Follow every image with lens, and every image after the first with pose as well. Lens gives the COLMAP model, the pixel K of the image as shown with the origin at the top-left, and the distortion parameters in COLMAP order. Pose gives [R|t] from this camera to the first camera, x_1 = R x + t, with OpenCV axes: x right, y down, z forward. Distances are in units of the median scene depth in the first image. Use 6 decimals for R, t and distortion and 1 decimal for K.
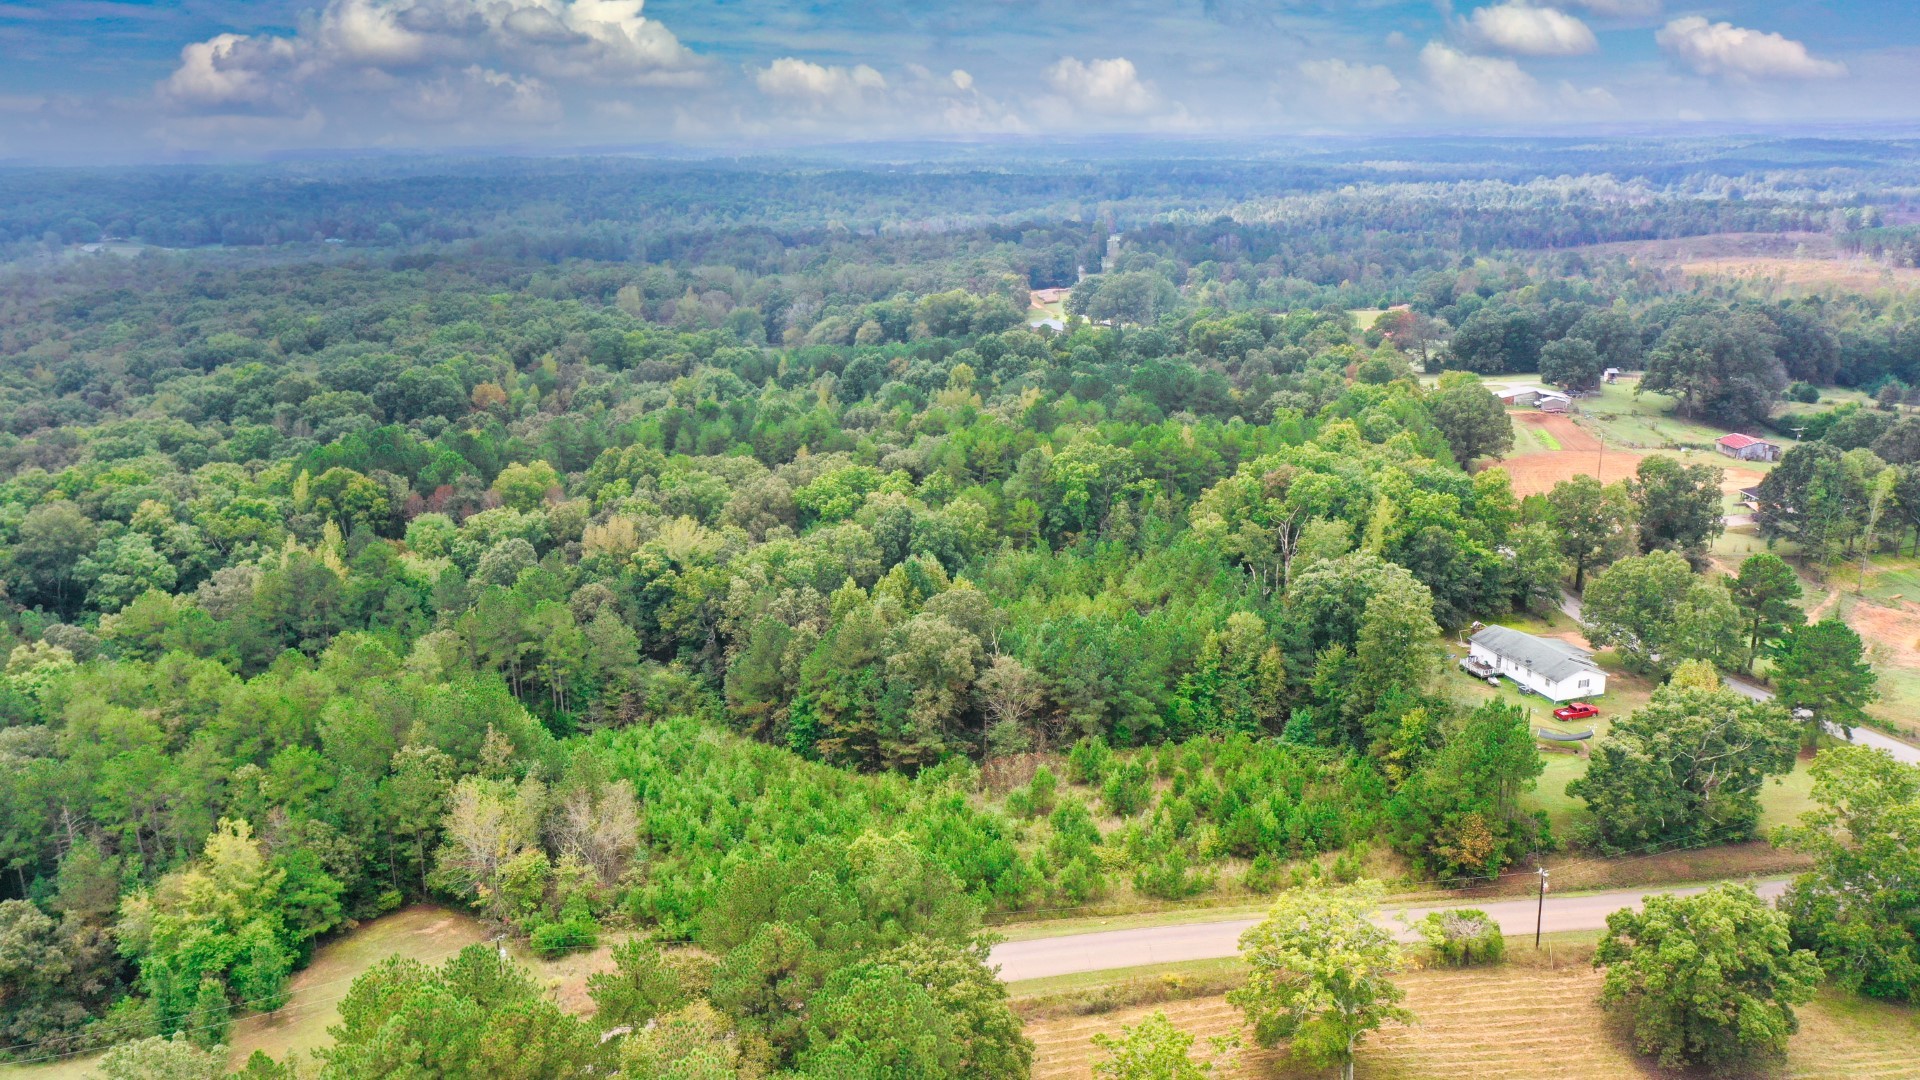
lens RADIAL K [[1514.9, 0, 959.5], [0, 1514.9, 536.6], [0, 0, 1]] dist [0.007782, -0.017794]
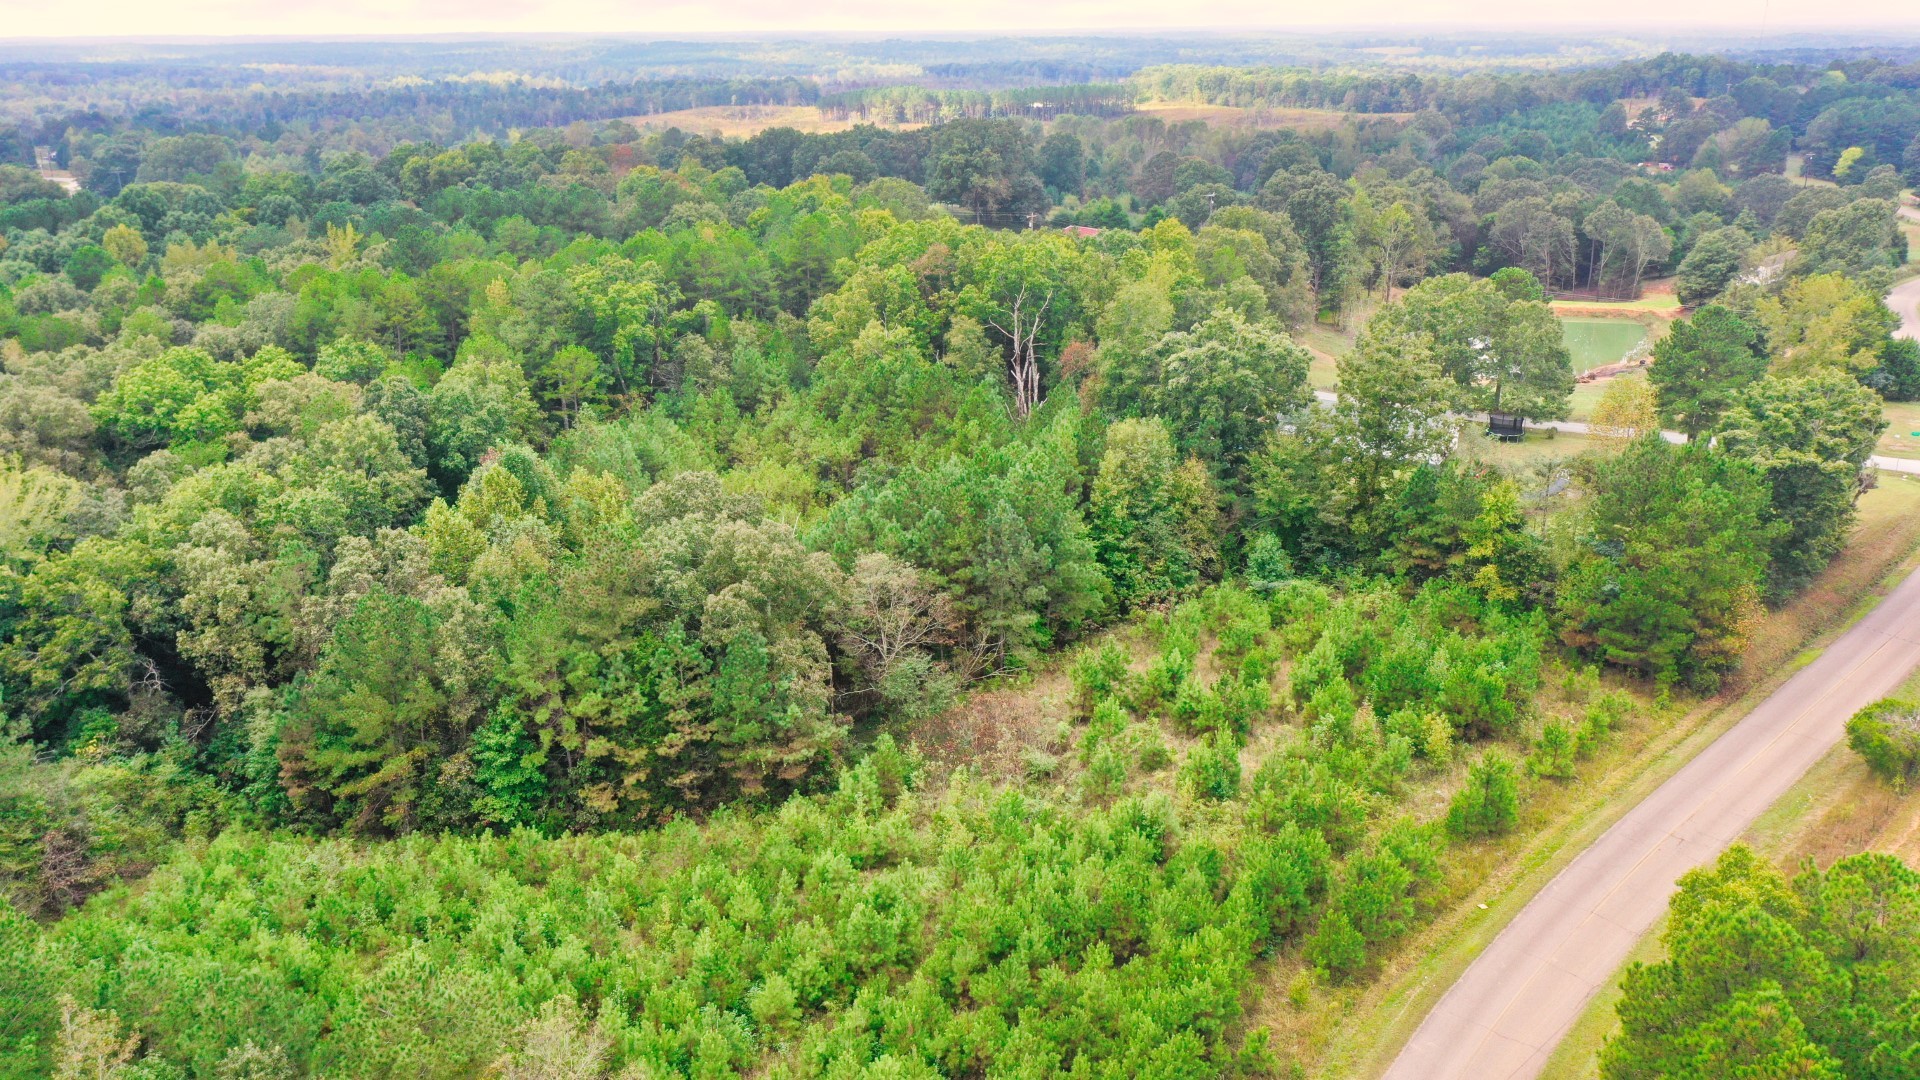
lens RADIAL K [[1514.9, 0, 964.4], [0, 1514.9, 540.4], [0, 0, 1]] dist [0.007782, -0.017794]
pose [[0.760152, -0.201251, 0.617792, -0.278178], [0.168292, 0.979358, 0.111962, 0.013238], [-0.627573, 0.018861, 0.778330, 0.480180]]
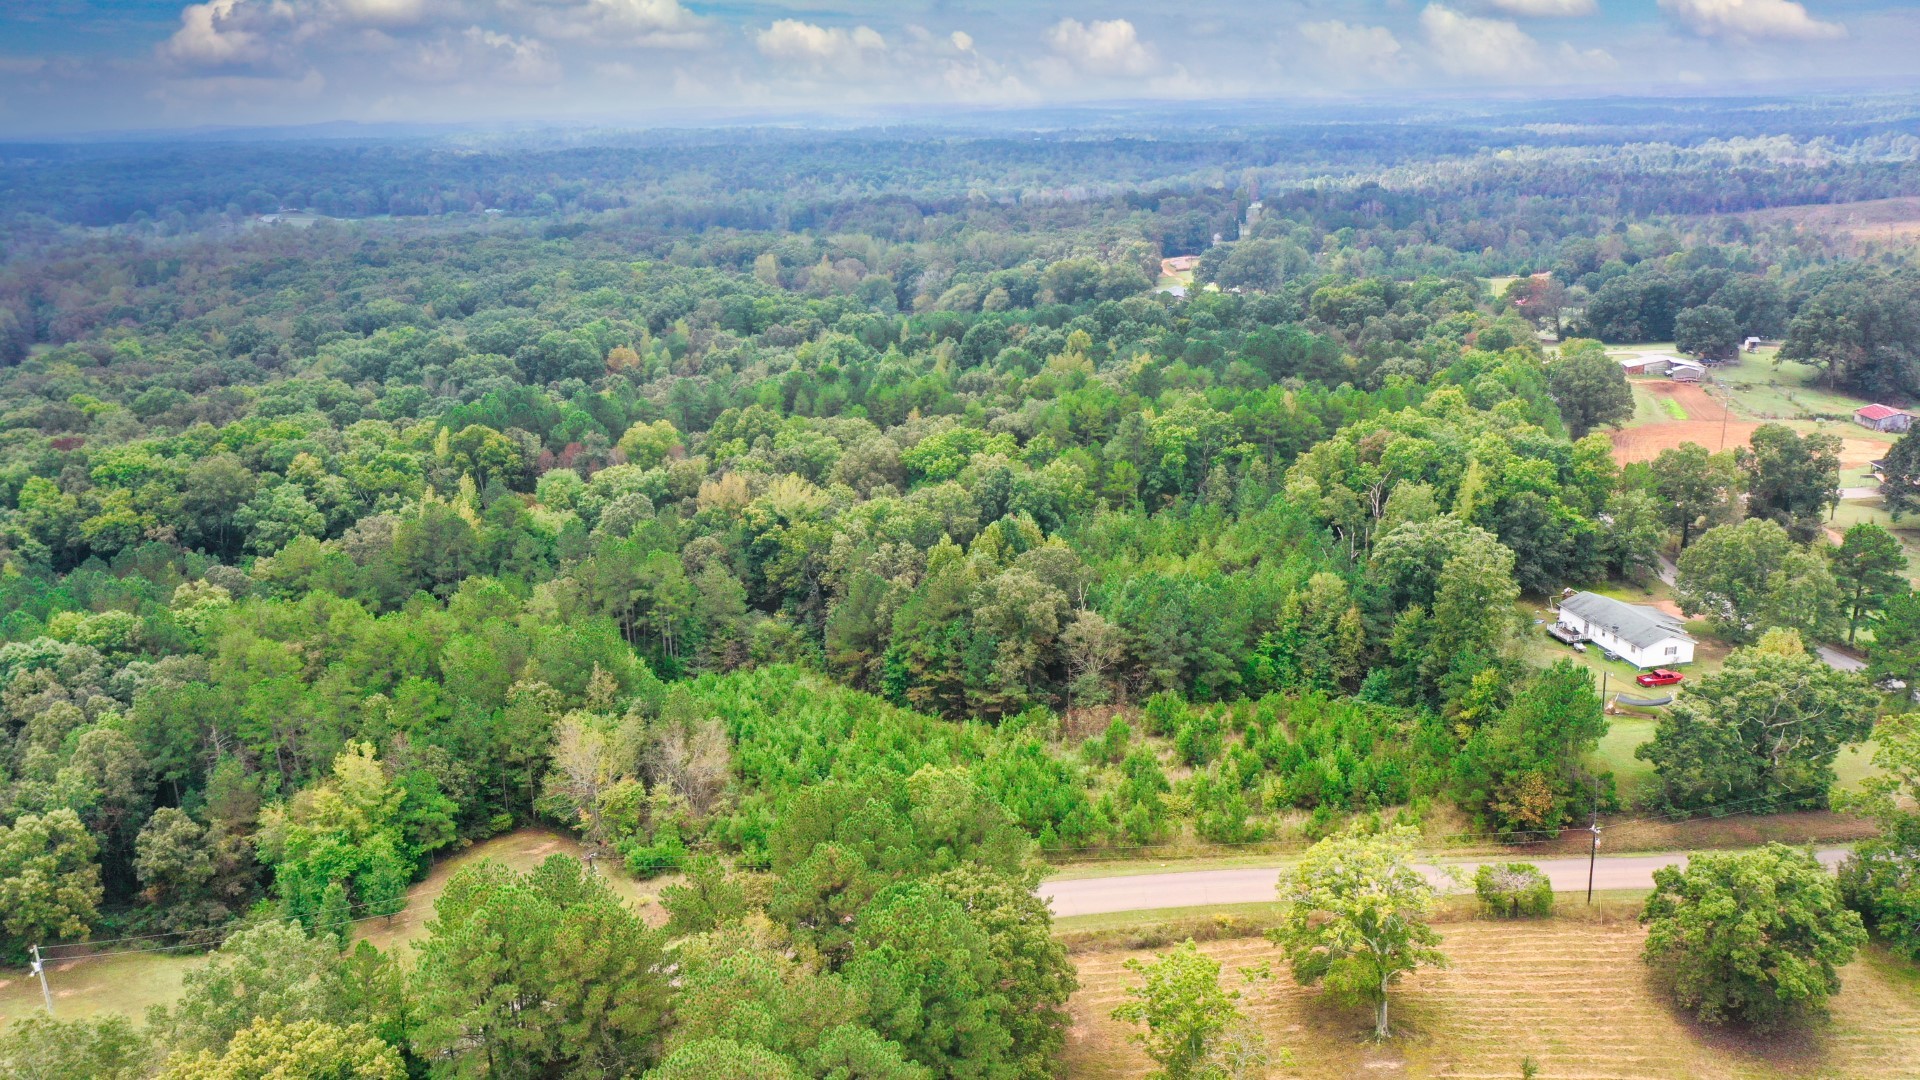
lens RADIAL K [[1514.9, 0, 961.0], [0, 1514.9, 530.2], [0, 0, 1]] dist [0.007782, -0.017794]
pose [[0.995497, 0.015675, -0.093493, 0.036087], [-0.014162, 0.999758, 0.016824, 0.007042], [0.093734, -0.015425, 0.995478, -0.030359]]
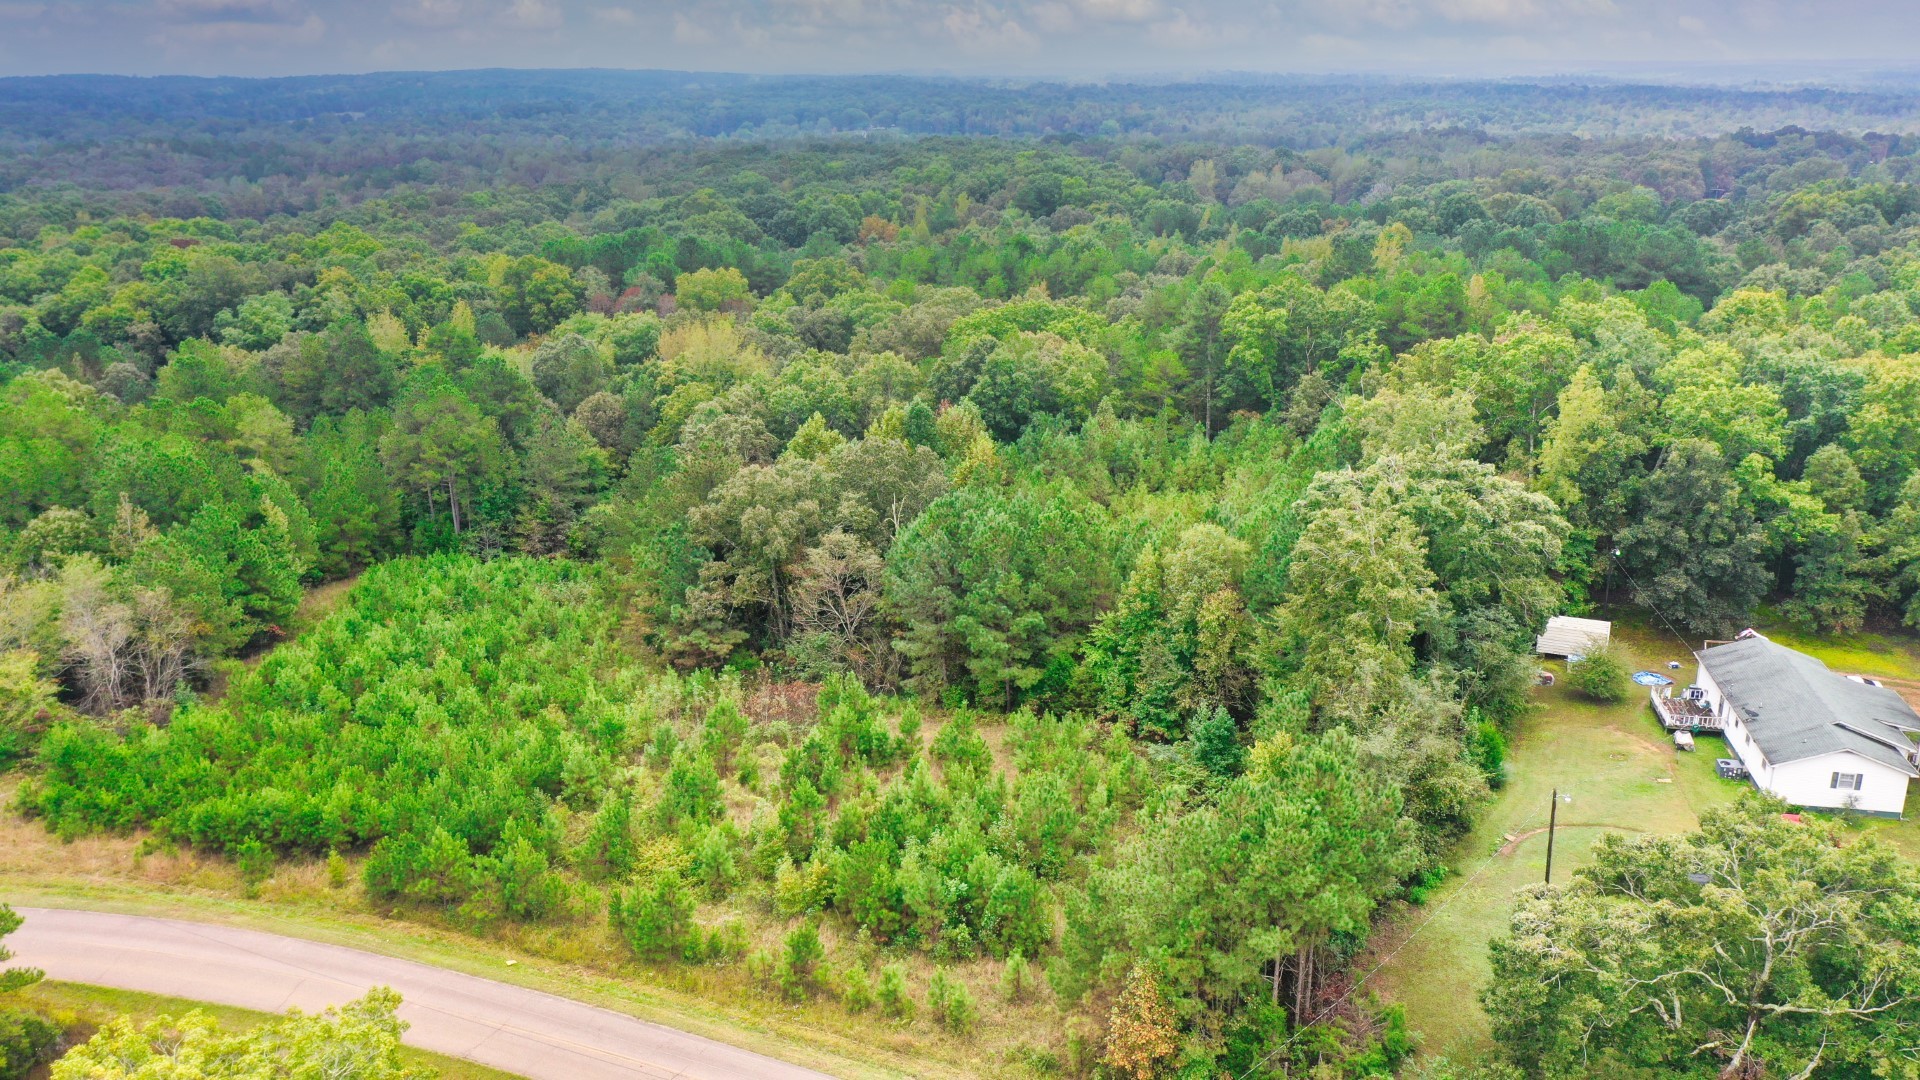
lens RADIAL K [[1514.9, 0, 968.2], [0, 1514.9, 541.7], [0, 0, 1]] dist [0.007782, -0.017794]
pose [[0.870631, 0.156579, -0.466353, 0.347008], [-0.135141, 0.987647, 0.079311, 0.021418], [0.473011, -0.006027, 0.881036, 0.416611]]
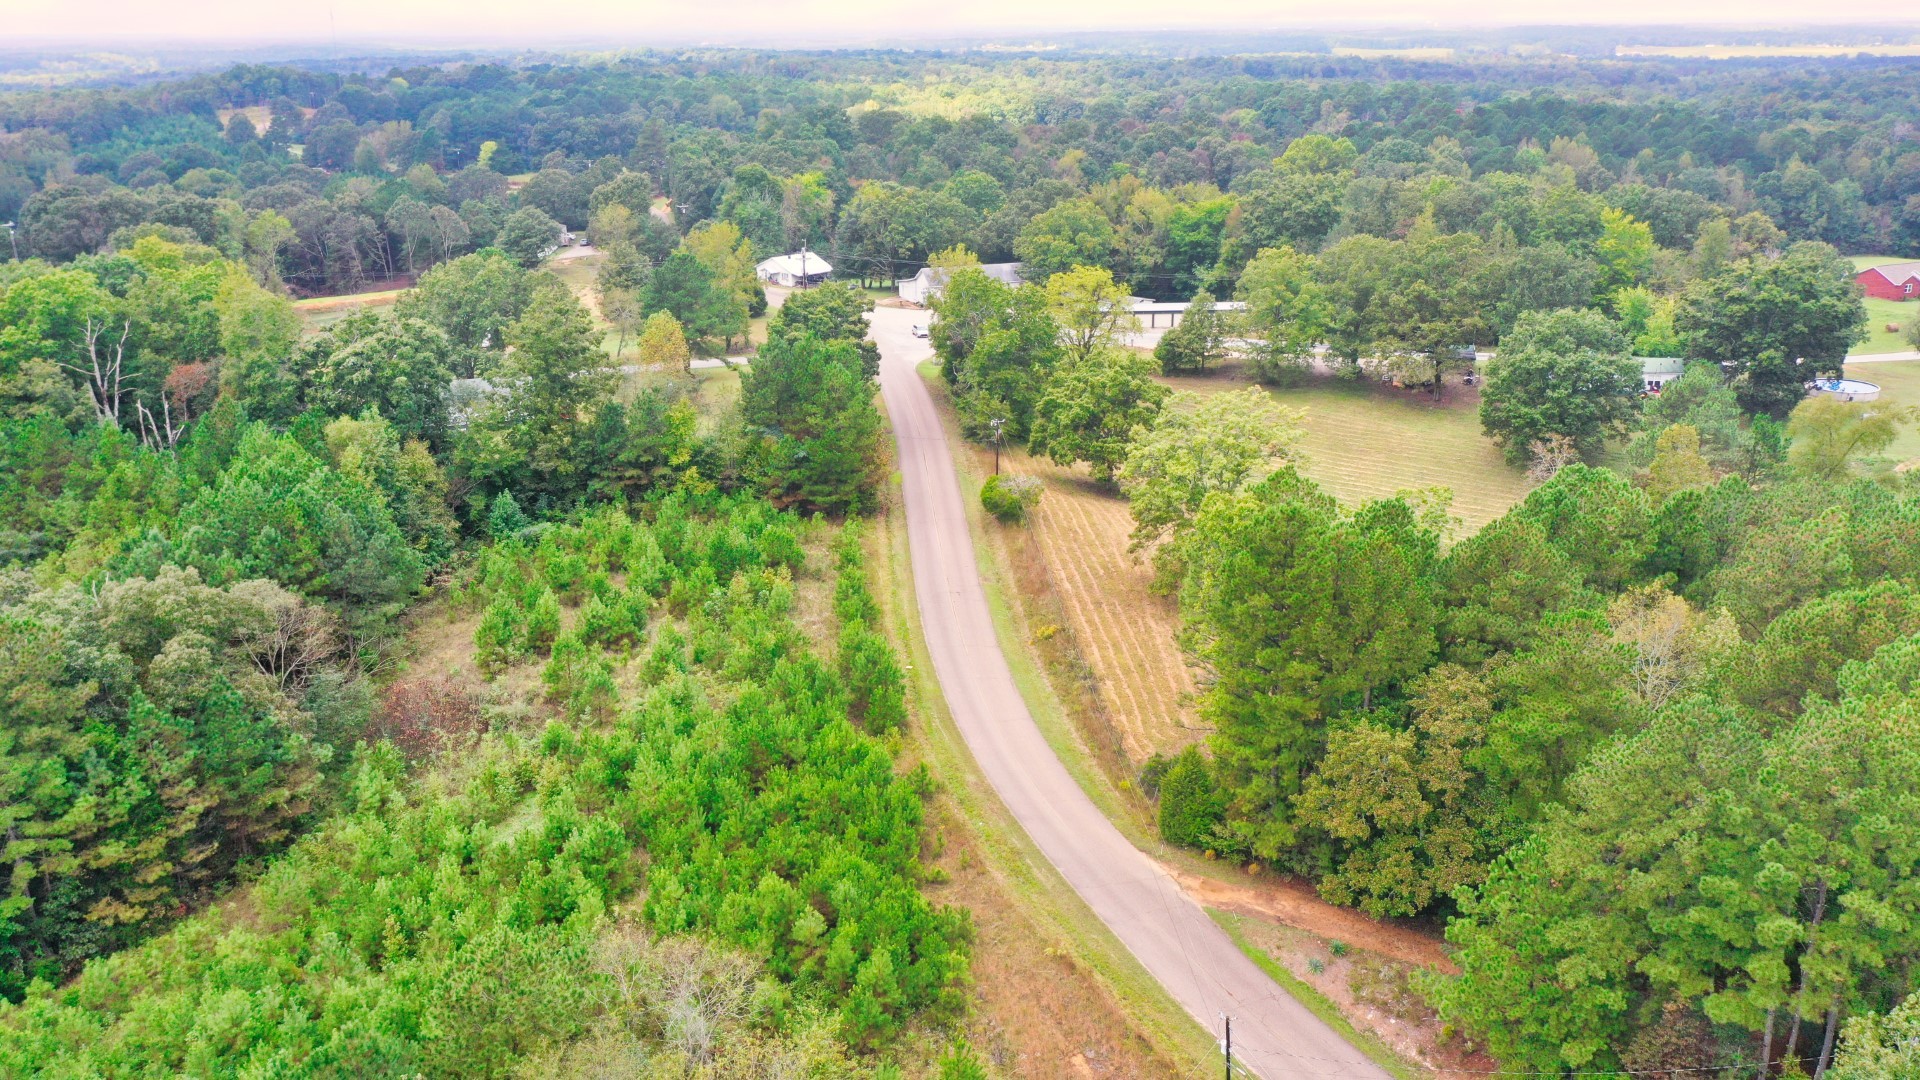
lens RADIAL K [[1514.9, 0, 964.6], [0, 1514.9, 539.2], [0, 0, 1]] dist [0.007782, -0.017794]
pose [[-0.044567, -0.305870, 0.951030, -0.463525], [0.270435, 0.912737, 0.306228, -0.031554], [-0.961706, 0.270839, 0.042040, 0.661125]]
